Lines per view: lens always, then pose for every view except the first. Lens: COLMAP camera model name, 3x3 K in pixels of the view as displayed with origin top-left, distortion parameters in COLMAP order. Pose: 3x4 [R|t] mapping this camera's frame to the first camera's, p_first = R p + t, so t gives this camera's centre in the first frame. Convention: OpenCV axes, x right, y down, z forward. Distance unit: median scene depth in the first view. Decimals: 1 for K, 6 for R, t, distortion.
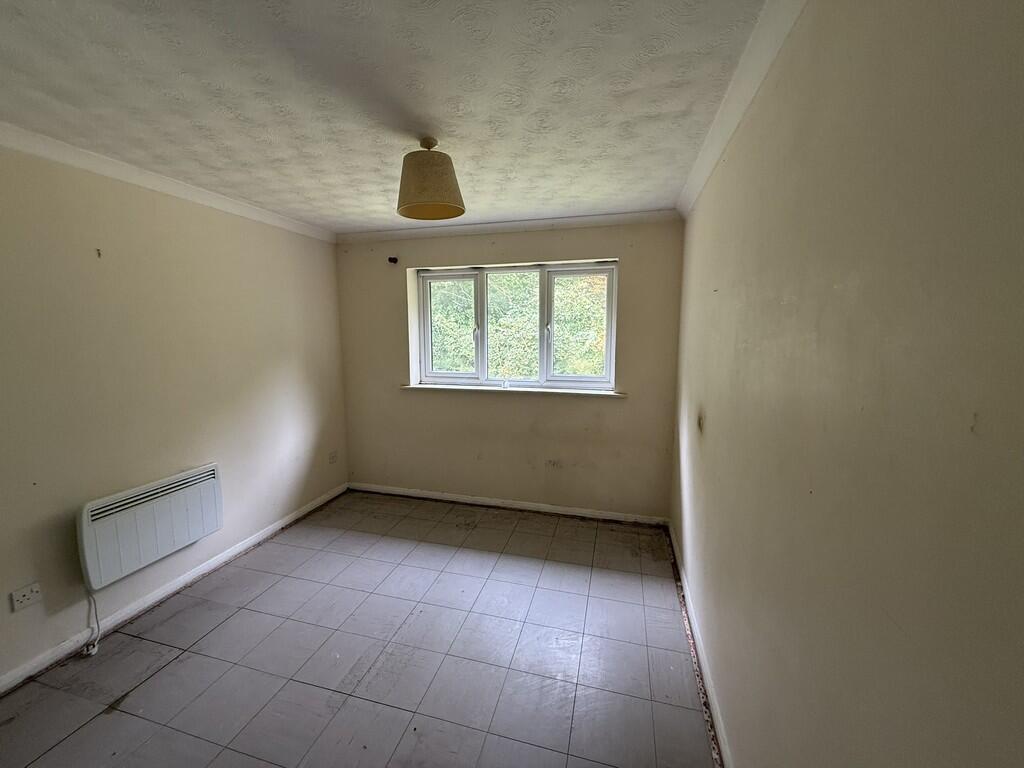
lens RADIAL K [[408.2, 0, 512.0], [0, 408.2, 384.0], [0, 0, 1]] dist [0.000695, -0.000566]
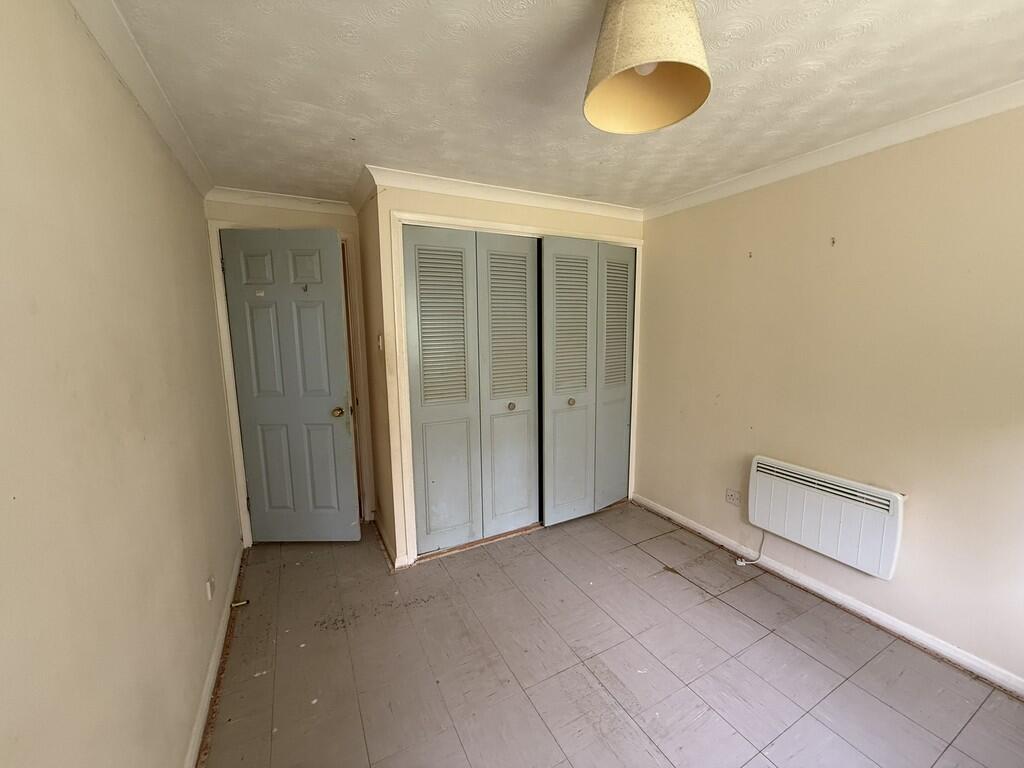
lens RADIAL K [[408.2, 0, 512.0], [0, 408.2, 384.0], [0, 0, 1]] dist [0.000695, -0.000566]
pose [[-0.732445, 0.105832, -0.672551, 0.315561], [-0.072780, 0.970013, 0.231902, -0.147693], [0.676925, 0.218804, -0.702778, 1.219101]]
